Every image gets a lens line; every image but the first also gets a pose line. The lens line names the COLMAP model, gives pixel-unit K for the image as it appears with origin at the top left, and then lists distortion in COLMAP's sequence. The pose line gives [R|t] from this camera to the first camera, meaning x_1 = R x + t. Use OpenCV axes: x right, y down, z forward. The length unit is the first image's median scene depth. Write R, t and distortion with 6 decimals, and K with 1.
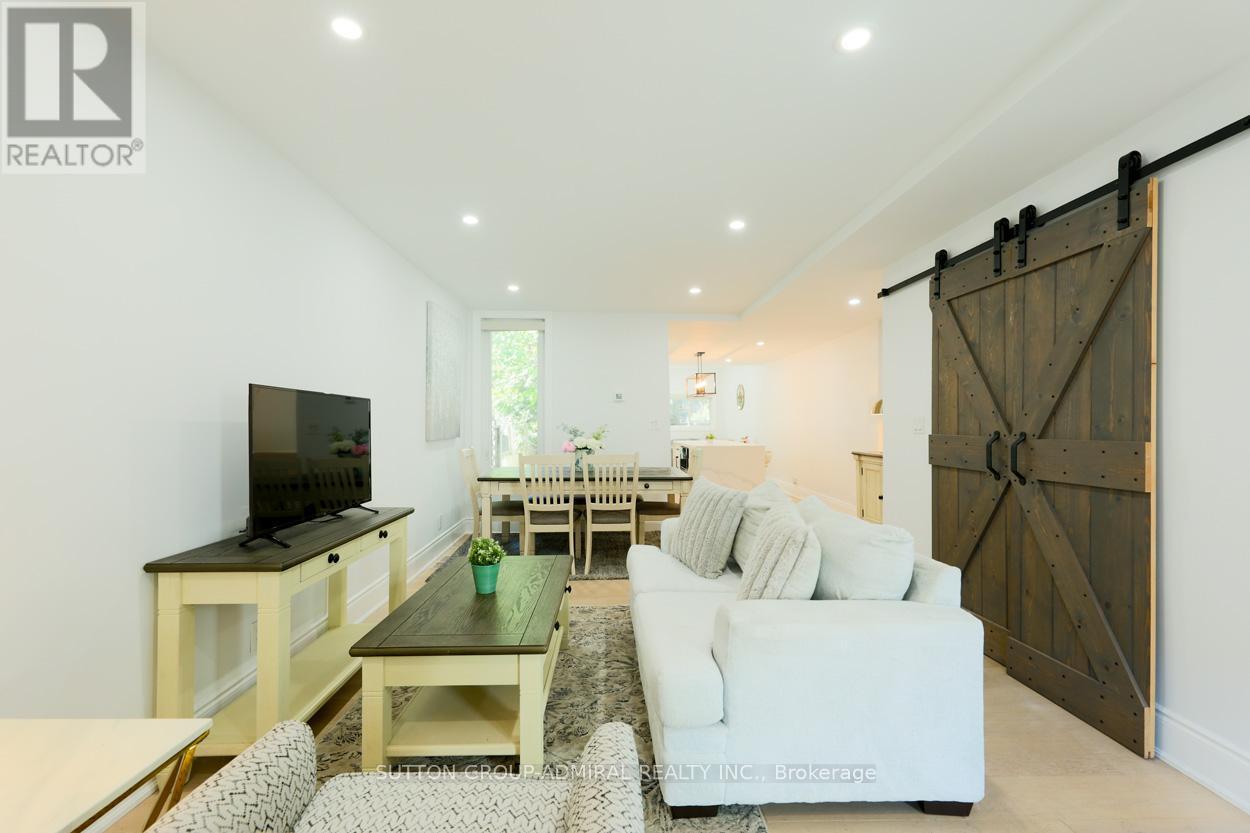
lens RADIAL K [[504.5, 0, 608.7], [0, 504.5, 427.9], [0, 0, 1]] dist [0.001246, -0.000155]
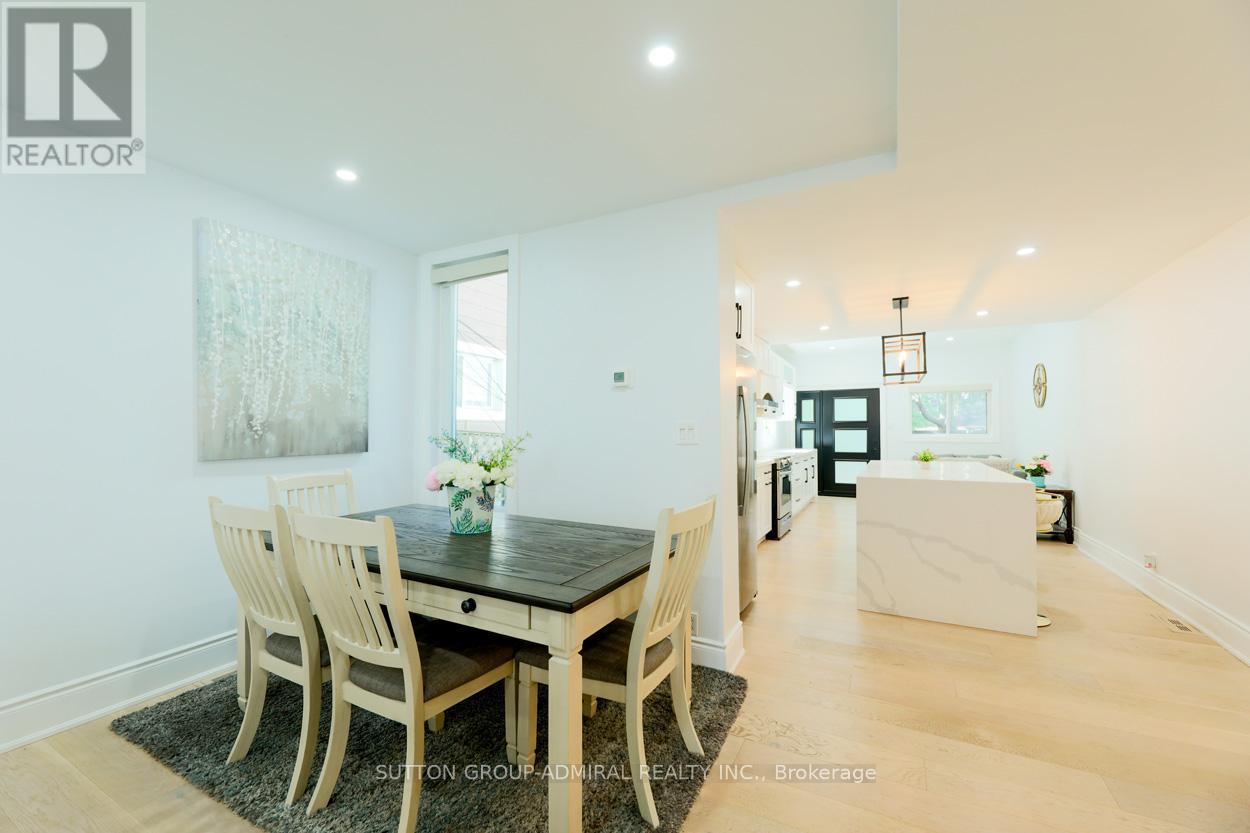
lens RADIAL K [[504.5, 0, 608.7], [0, 504.5, 427.9], [0, 0, 1]] dist [0.001246, -0.000155]
pose [[0.868375, 0.001452, -0.495907, 0.350971], [-0.007777, 0.999913, -0.010691, -0.009375], [0.495848, 0.013141, 0.868310, 0.755790]]
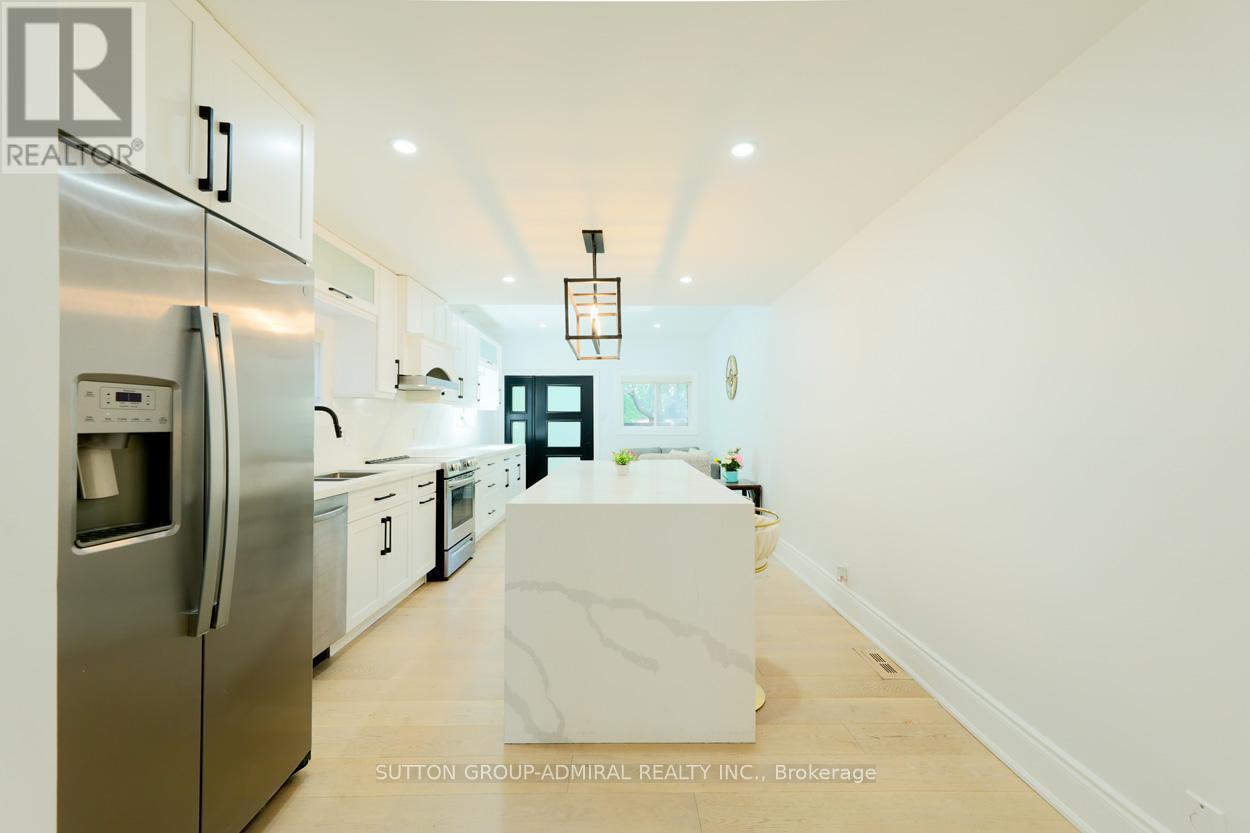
lens RADIAL K [[519.8, 0, 620.5], [0, 519.8, 420.4], [0, 0, 1]] dist [-0.001693, -0.000194]
pose [[0.999977, 0.006596, -0.001410, 0.400102], [-0.006615, 0.999885, -0.013612, -0.011843], [0.001320, 0.013621, 0.999906, 1.211293]]
